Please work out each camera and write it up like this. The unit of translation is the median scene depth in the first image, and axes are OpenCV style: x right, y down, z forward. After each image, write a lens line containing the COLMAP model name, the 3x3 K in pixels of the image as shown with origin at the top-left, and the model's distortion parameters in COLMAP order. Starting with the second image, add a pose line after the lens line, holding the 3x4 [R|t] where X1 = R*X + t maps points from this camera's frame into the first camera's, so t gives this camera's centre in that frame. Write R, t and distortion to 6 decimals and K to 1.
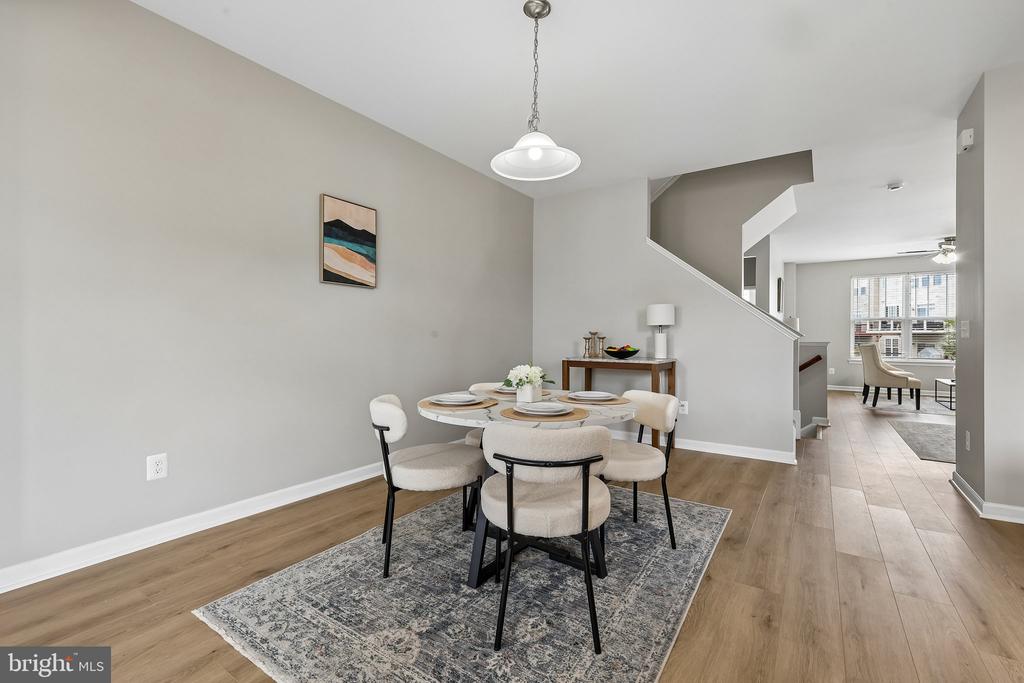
lens RADIAL K [[450.2, 0, 513.1], [0, 450.2, 344.2], [0, 0, 1]] dist [0.001380, 0.000419]
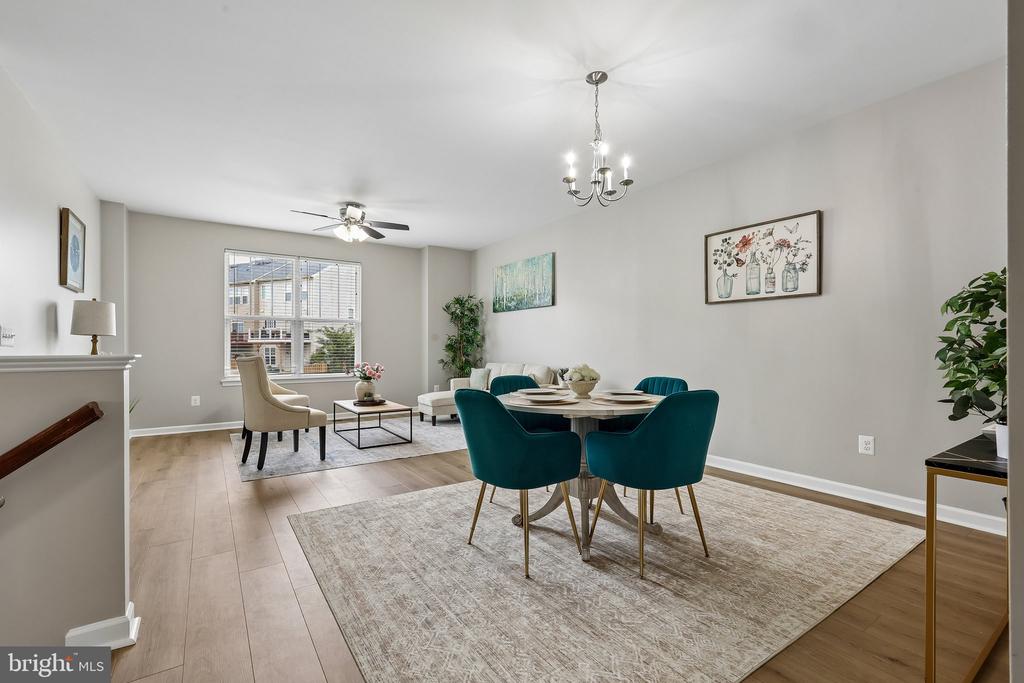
lens RADIAL K [[450.2, 0, 513.1], [0, 450.2, 344.2], [0, 0, 1]] dist [0.001380, 0.000419]
pose [[0.366160, 0.001982, 0.930550, 0.303883], [0.017324, 0.999810, -0.008947, -0.004330], [-0.930390, 0.019397, 0.366056, 0.384921]]
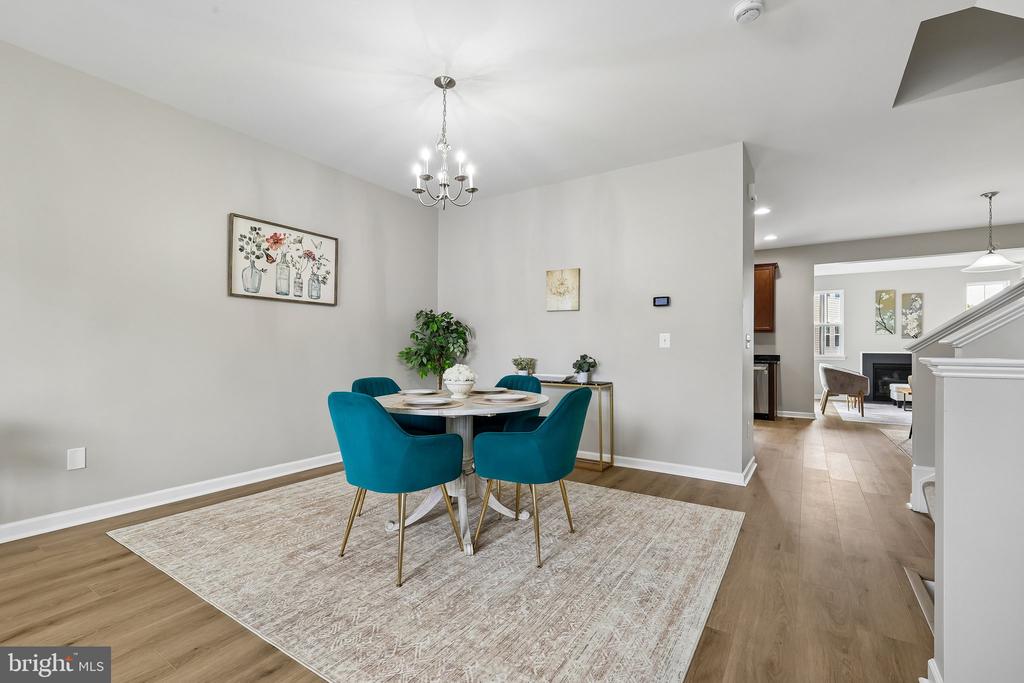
lens RADIAL K [[450.2, 0, 513.1], [0, 450.2, 344.2], [0, 0, 1]] dist [0.001380, 0.000419]
pose [[-0.999811, -0.009306, -0.017094, 0.372273], [-0.009397, 0.999942, 0.005260, -0.005452], [0.017044, 0.005419, -0.999840, 0.480904]]
